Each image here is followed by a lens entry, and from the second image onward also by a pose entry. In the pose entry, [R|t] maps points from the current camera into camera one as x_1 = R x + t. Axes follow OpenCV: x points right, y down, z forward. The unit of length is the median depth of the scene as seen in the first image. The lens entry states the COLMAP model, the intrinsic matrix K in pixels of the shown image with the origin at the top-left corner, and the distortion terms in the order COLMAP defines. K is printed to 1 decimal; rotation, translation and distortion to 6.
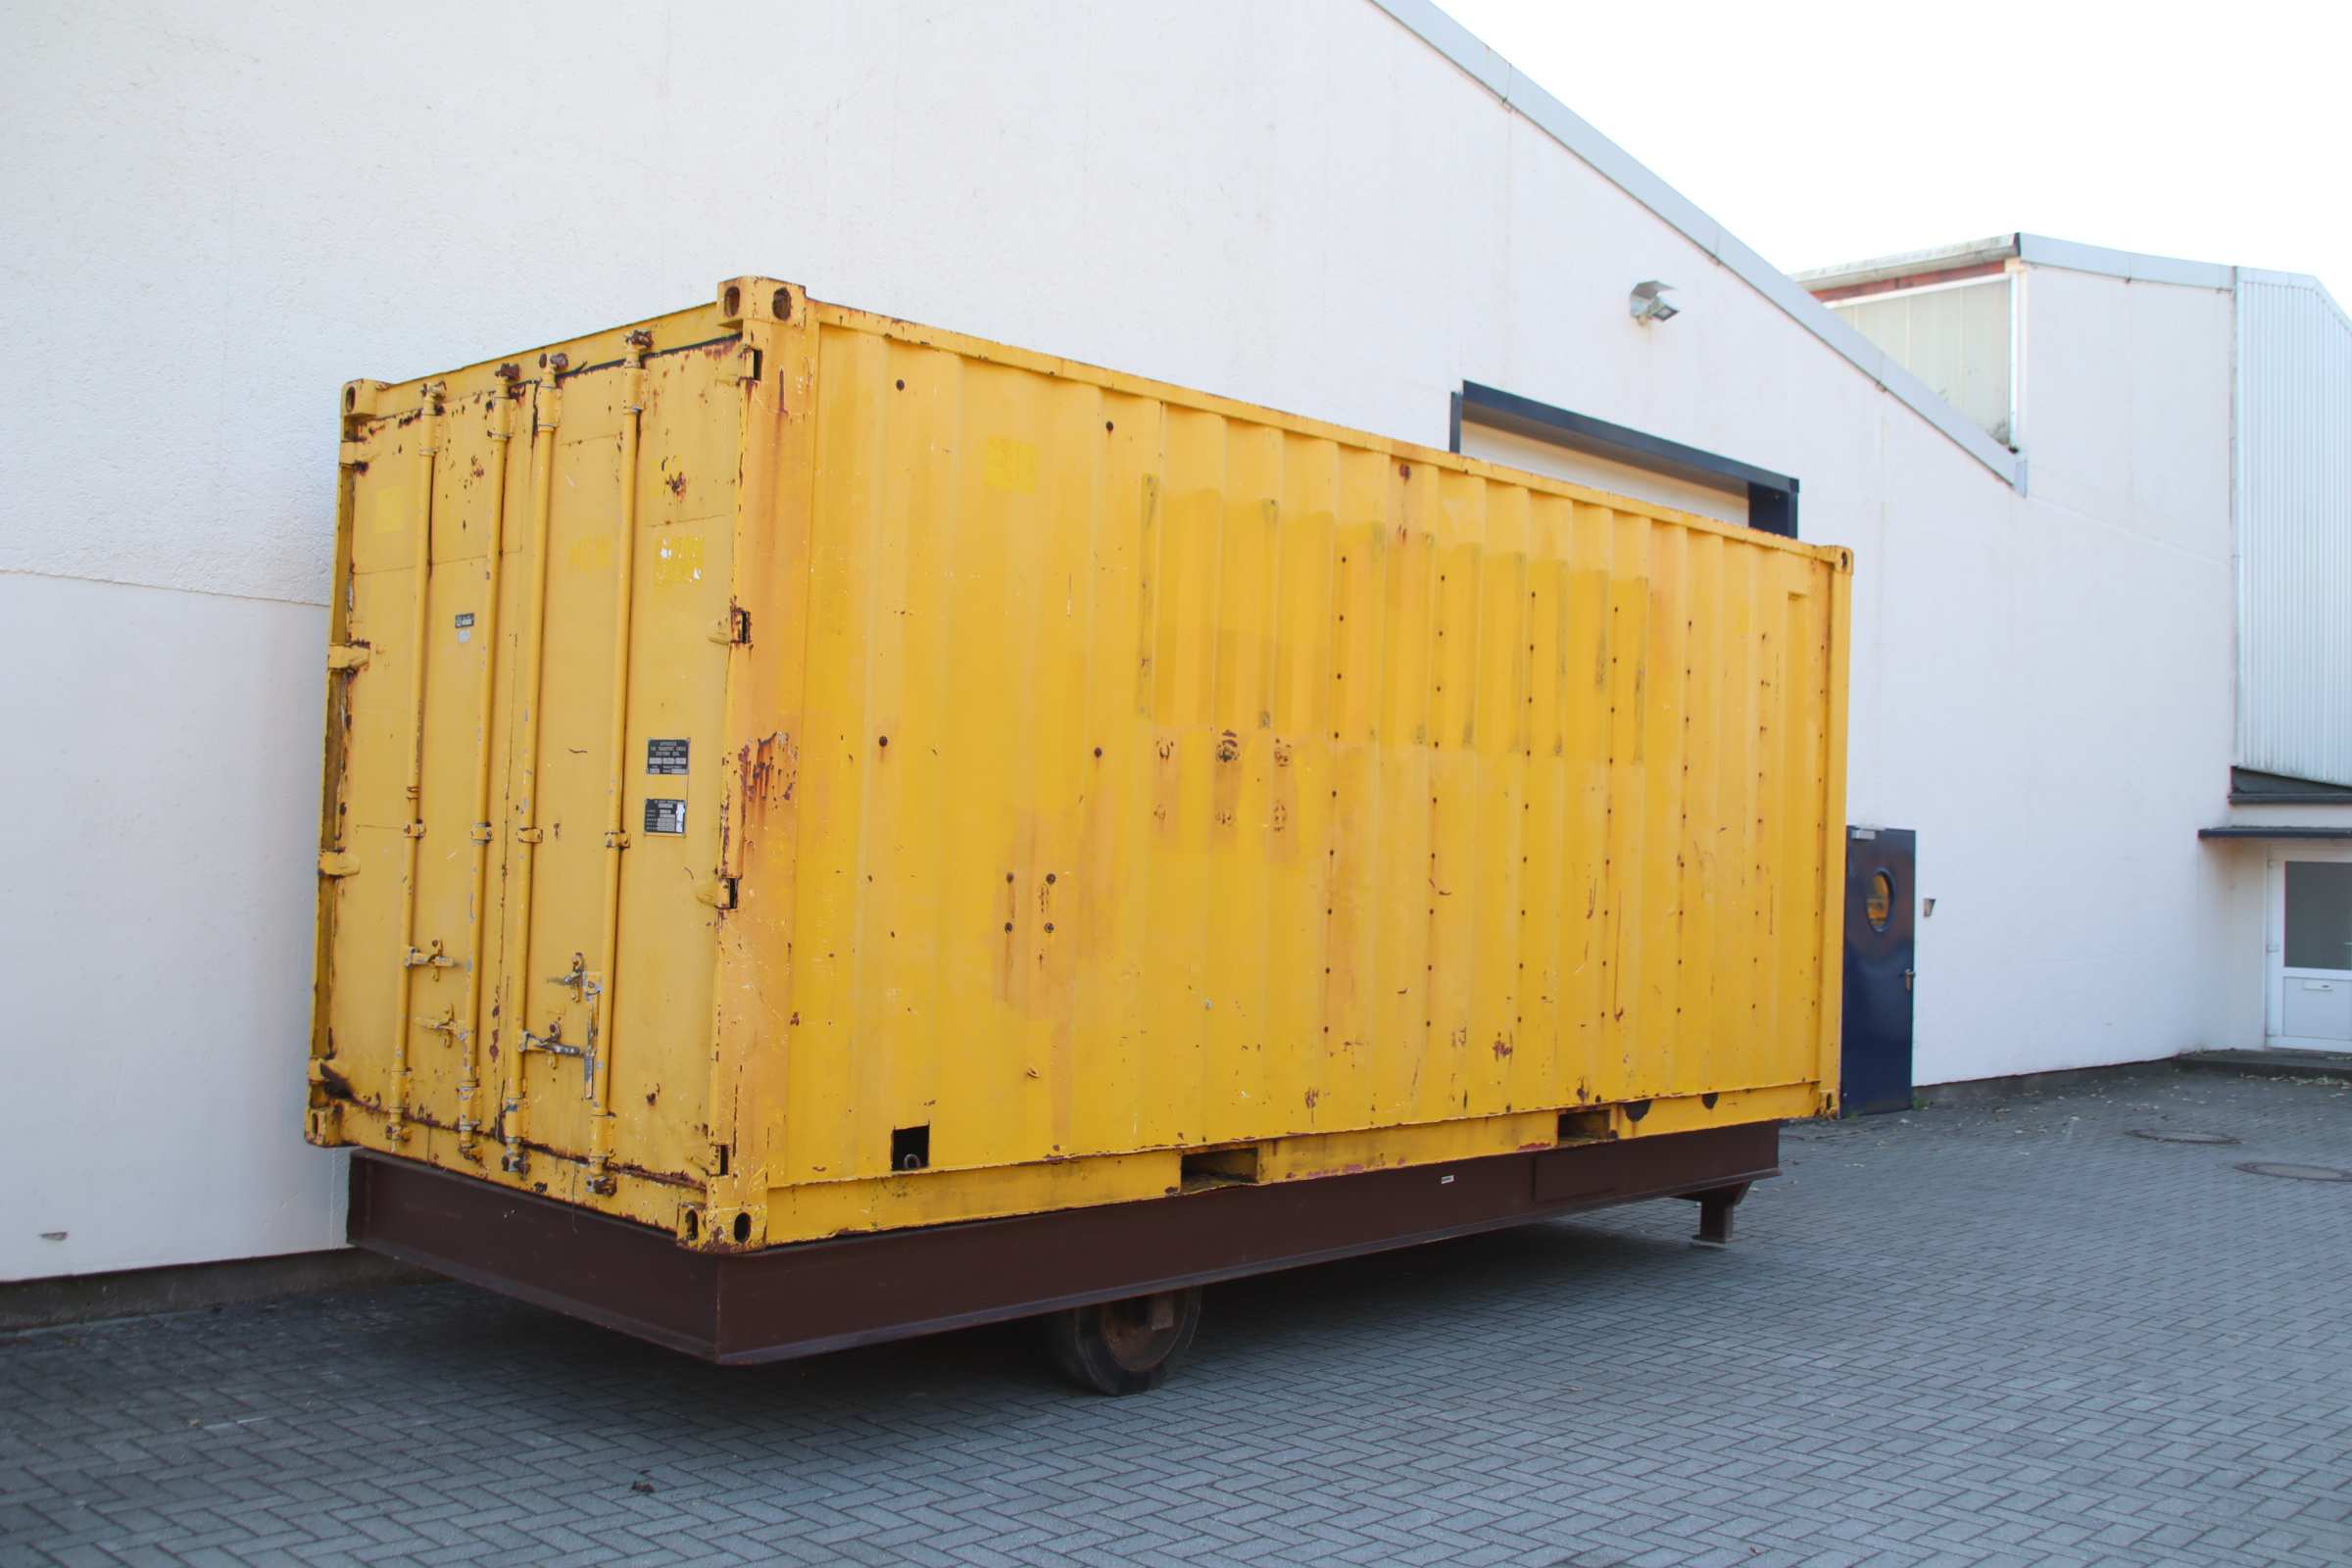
lens RADIAL K [[2270.9, 0, 1176.0], [0, 2270.9, 784.0], [0, 0, 1]] dist [-0.085489, 0.000581]
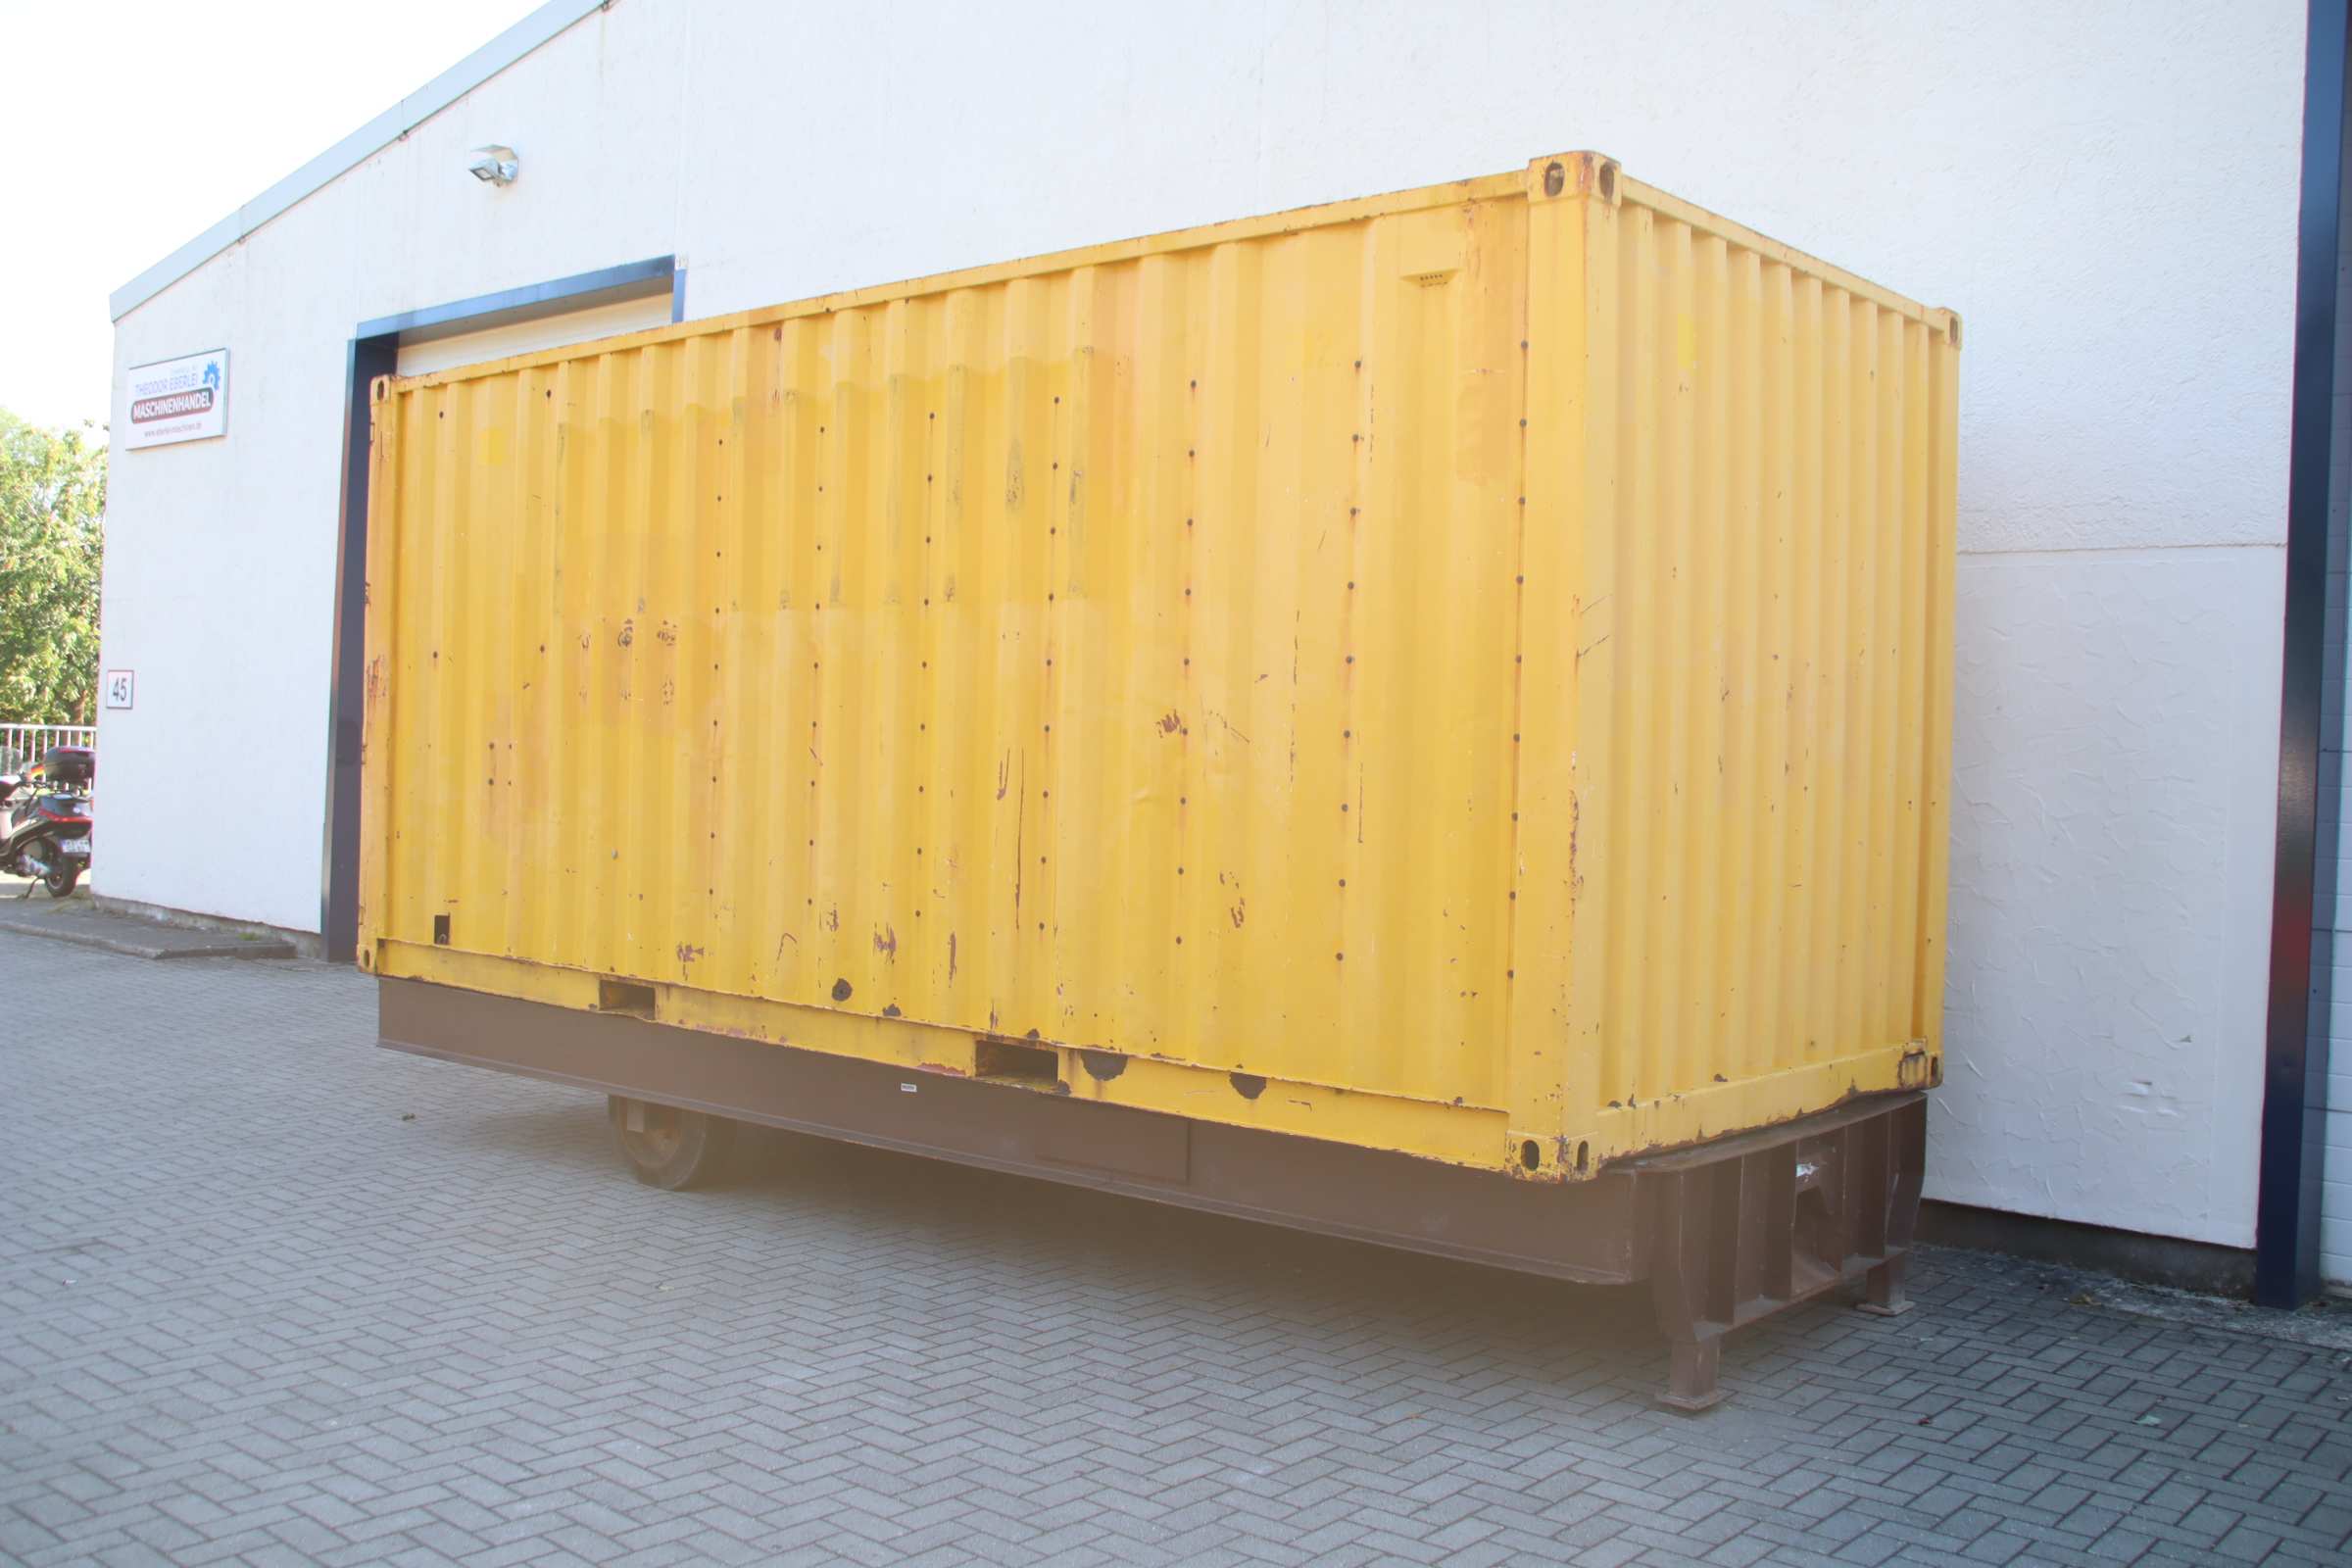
lens RADIAL K [[2169.9, 0, 1176.0], [0, 2169.9, 784.0], [0, 0, 1]] dist [-0.084478, 0.008469]
pose [[0.050192, -0.018572, -0.998567, 1.161357], [0.003099, 0.999825, -0.018440, 0.083603], [0.998735, -0.002169, 0.050241, 1.255780]]
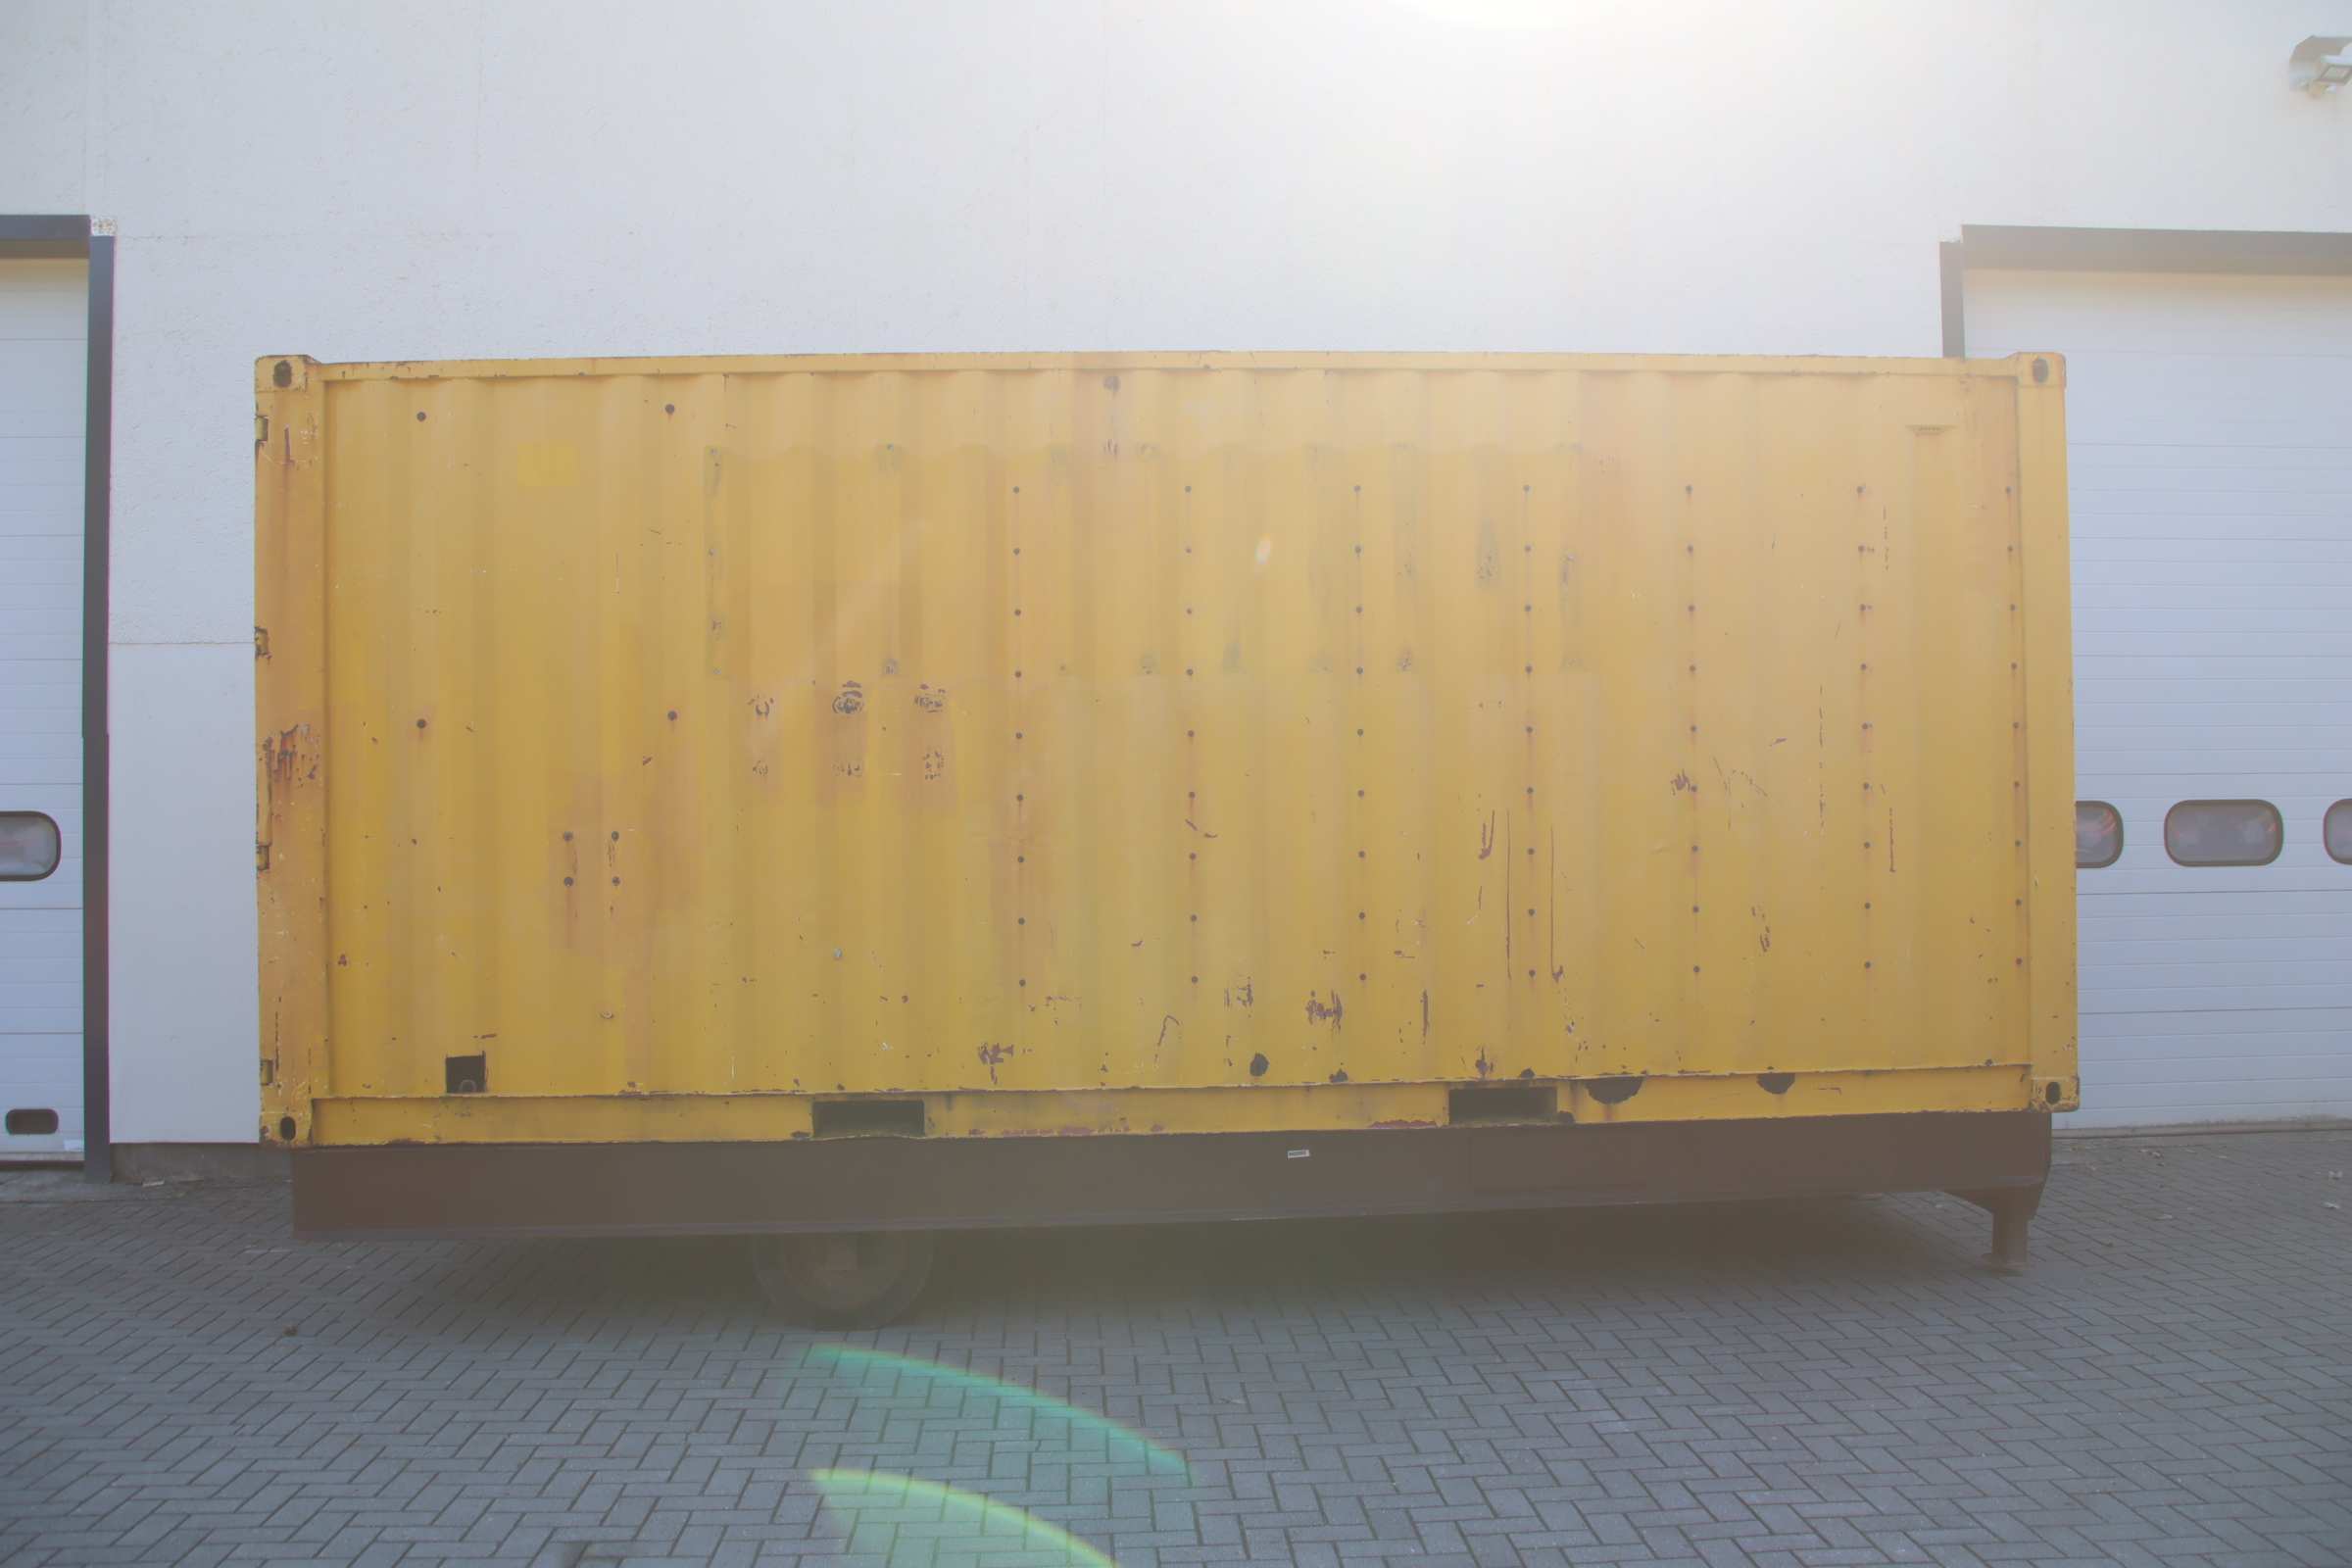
lens RADIAL K [[2006.5, 0, 1176.0], [0, 2006.5, 784.0], [0, 0, 1]] dist [-0.128662, 0.093991]
pose [[0.727190, -0.046882, -0.684834, 0.749548], [0.057692, 0.998309, -0.007082, 0.036967], [0.684008, -0.034359, 0.728665, 0.465669]]
